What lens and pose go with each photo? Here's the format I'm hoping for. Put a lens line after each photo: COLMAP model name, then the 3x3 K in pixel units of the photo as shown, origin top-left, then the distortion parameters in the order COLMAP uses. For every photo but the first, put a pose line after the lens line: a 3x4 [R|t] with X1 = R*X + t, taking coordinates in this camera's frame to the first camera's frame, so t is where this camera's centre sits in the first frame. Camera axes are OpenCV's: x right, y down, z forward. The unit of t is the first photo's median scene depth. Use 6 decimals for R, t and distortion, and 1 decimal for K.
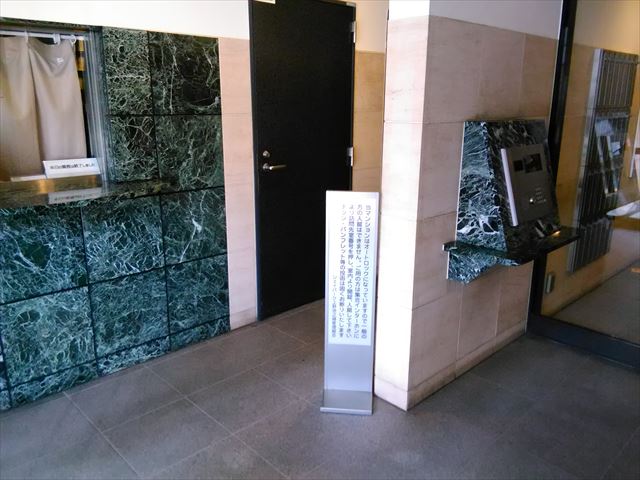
lens RADIAL K [[522.6, 0, 322.9], [0, 522.6, 233.3], [0, 0, 1]] dist [0.136907, -0.193127]
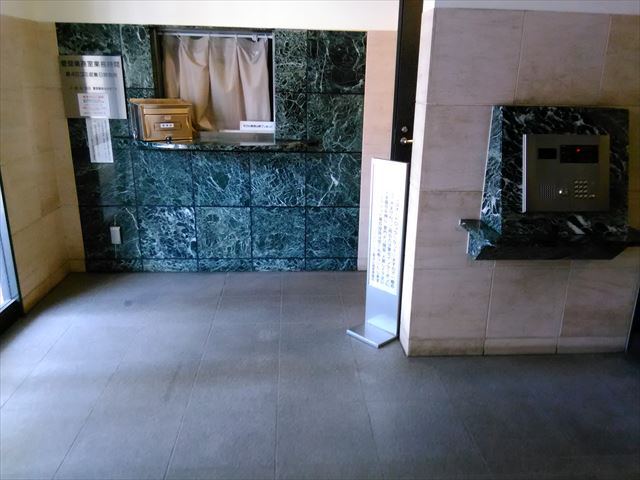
lens RADIAL K [[522.6, 0, 322.9], [0, 522.6, 233.3], [0, 0, 1]] dist [0.136907, -0.193127]
pose [[0.766257, 0.194439, -0.612408, 0.614339], [-0.174421, 0.980270, 0.092997, -0.002094], [0.618408, 0.035557, 0.785053, -0.022179]]
